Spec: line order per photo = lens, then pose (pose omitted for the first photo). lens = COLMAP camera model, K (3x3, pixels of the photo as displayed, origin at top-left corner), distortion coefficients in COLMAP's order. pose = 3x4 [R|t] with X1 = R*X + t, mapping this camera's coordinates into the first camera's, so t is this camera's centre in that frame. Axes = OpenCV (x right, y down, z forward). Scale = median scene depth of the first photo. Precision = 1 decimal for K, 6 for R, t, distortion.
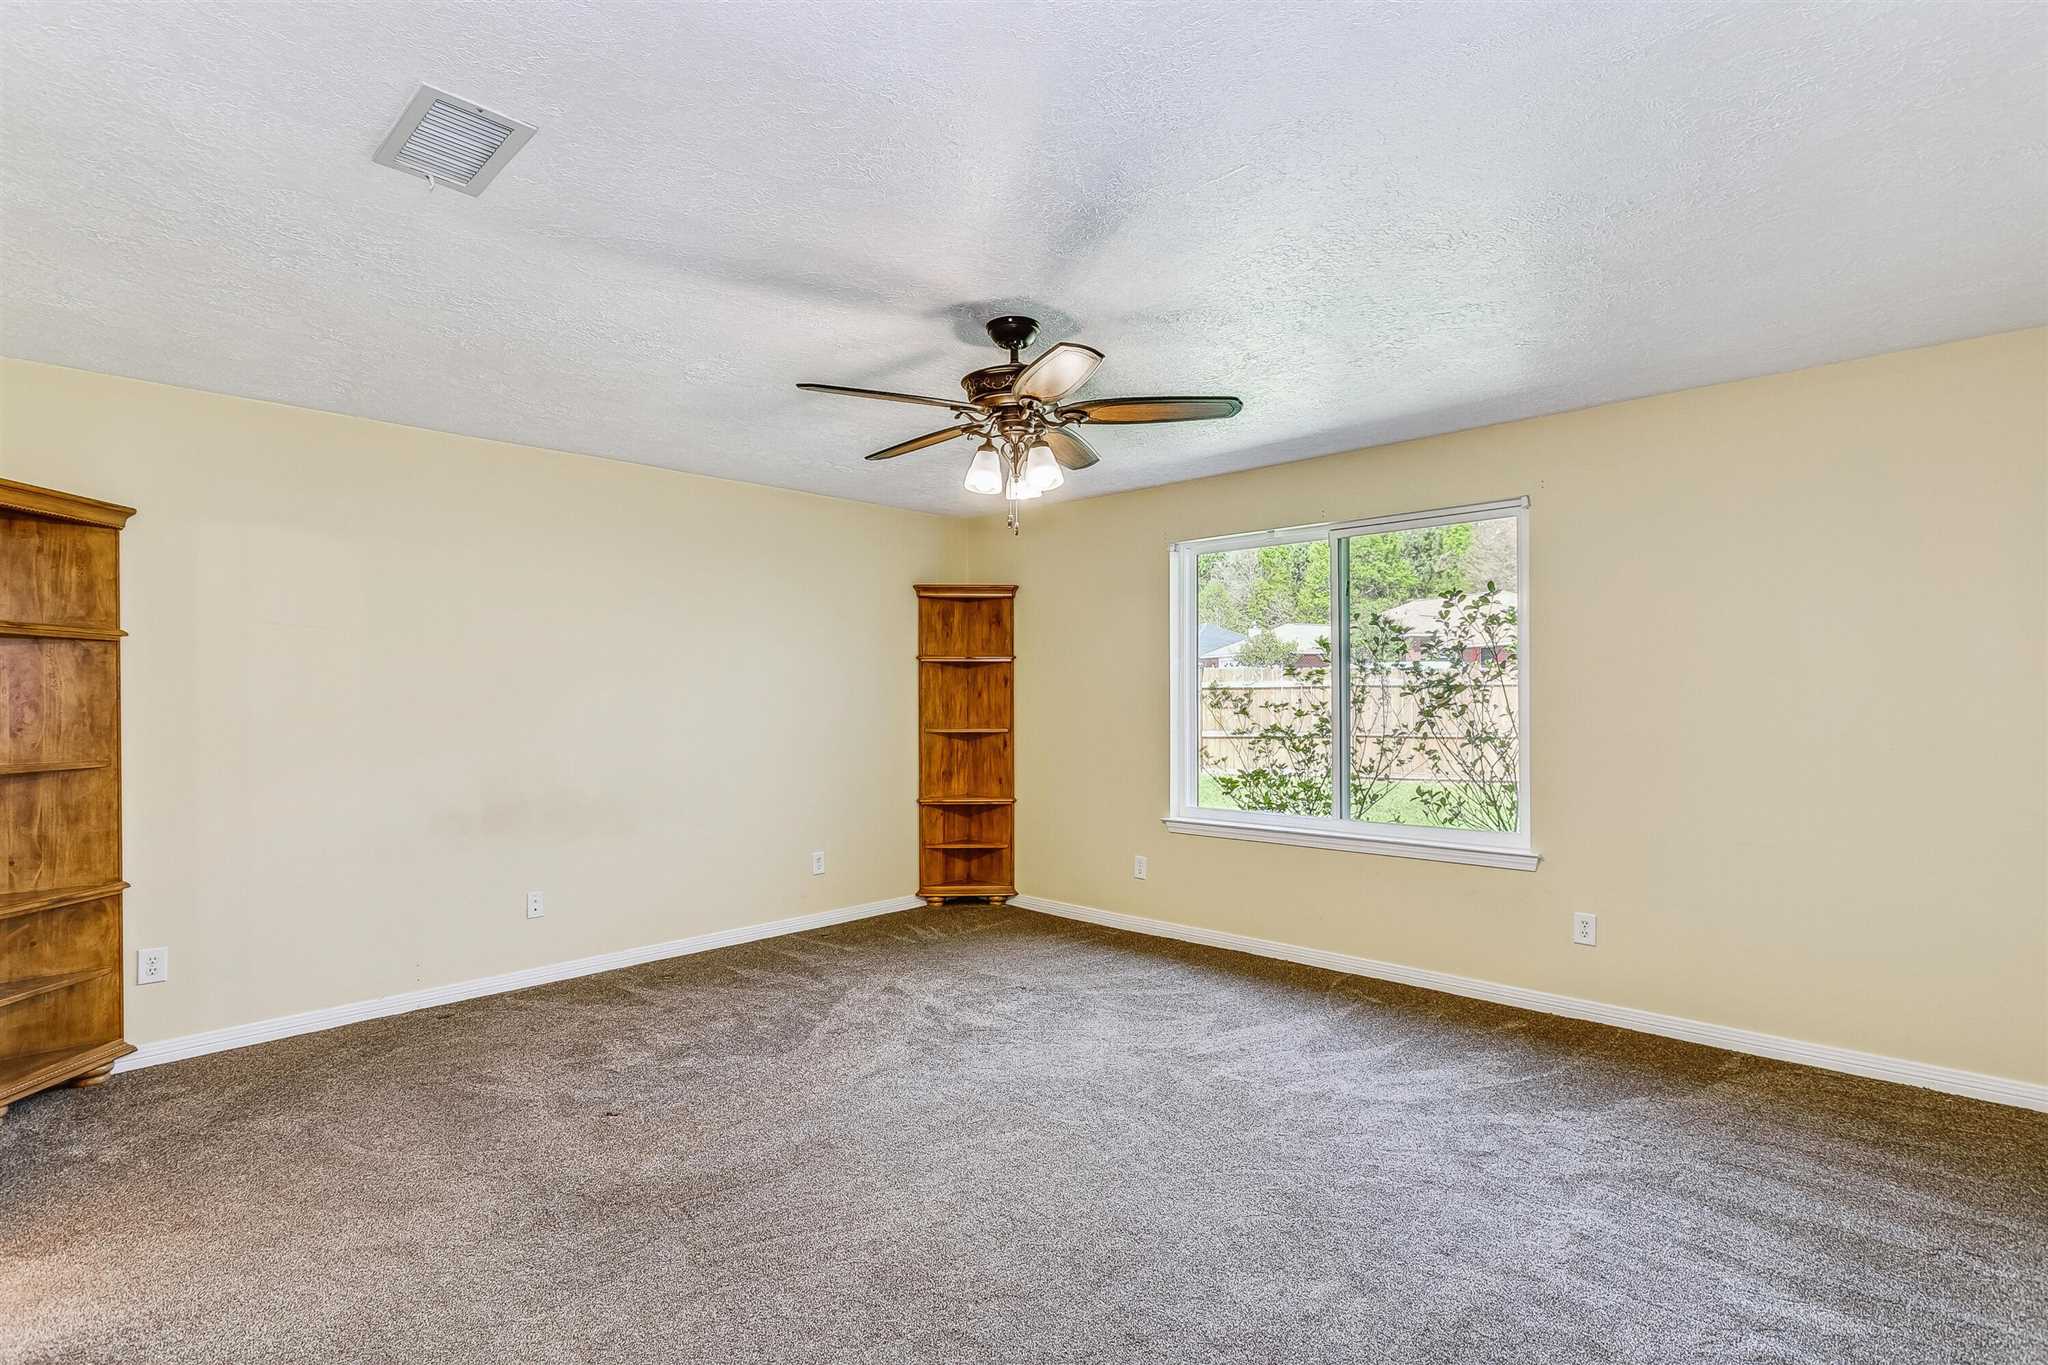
lens RADIAL K [[998.6, 0, 984.7], [0, 998.6, 695.5], [0, 0, 1]] dist [0.000765, 0.004184]
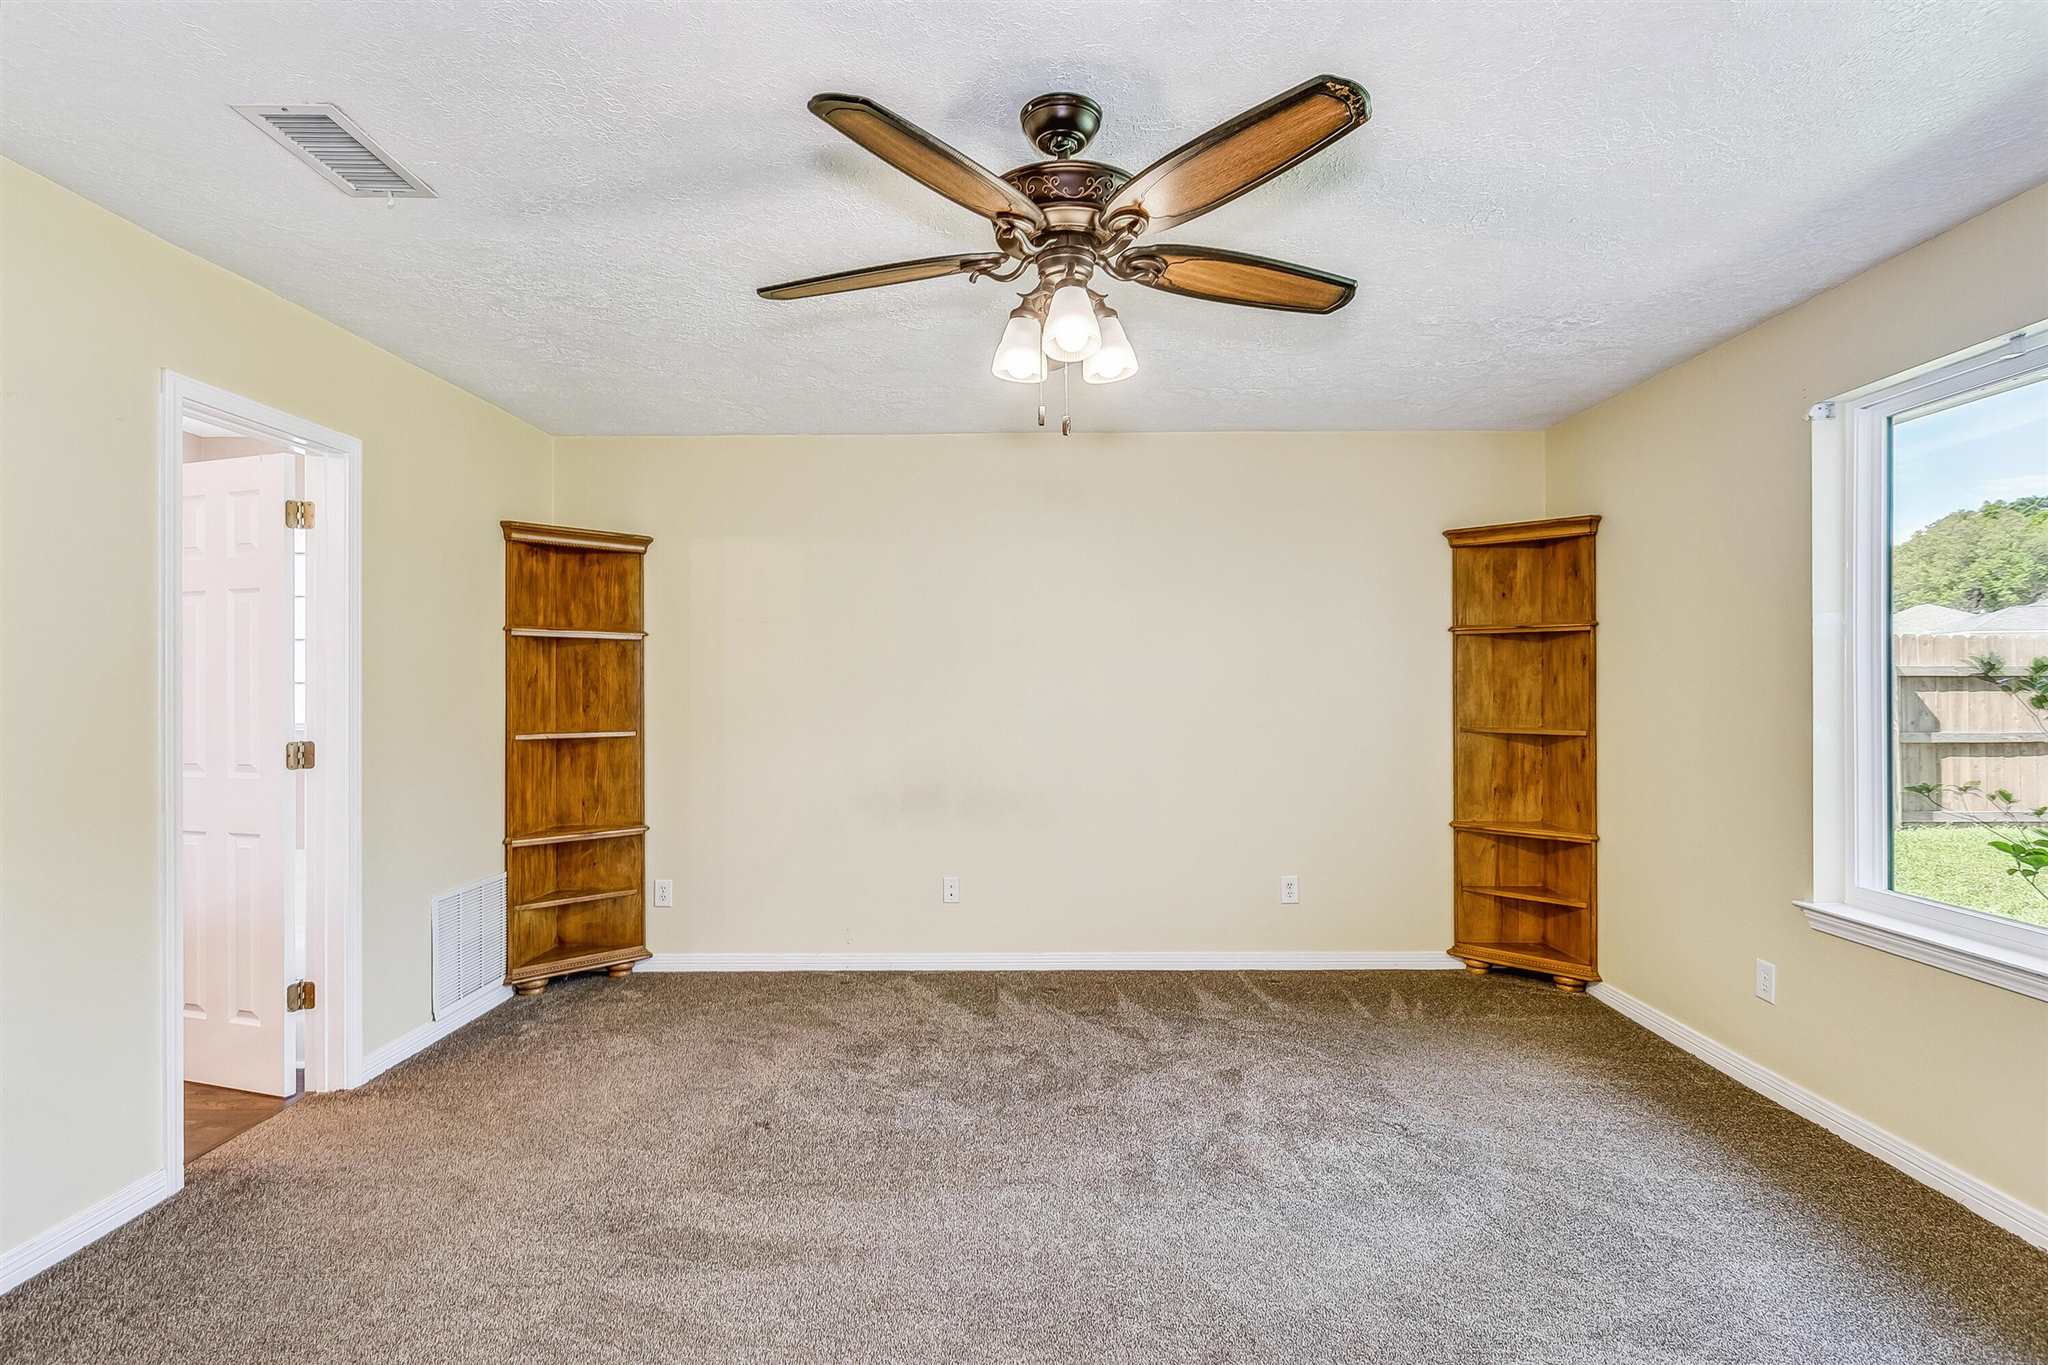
lens RADIAL K [[998.6, 0, 1023.4], [0, 998.6, 680.8], [0, 0, 1]] dist [0.000765, 0.004184]
pose [[0.697712, -0.000587, -0.716378, 0.287256], [0.001049, 0.999999, 0.000202, -0.000746], [0.716378, -0.000892, 0.697712, 0.314718]]
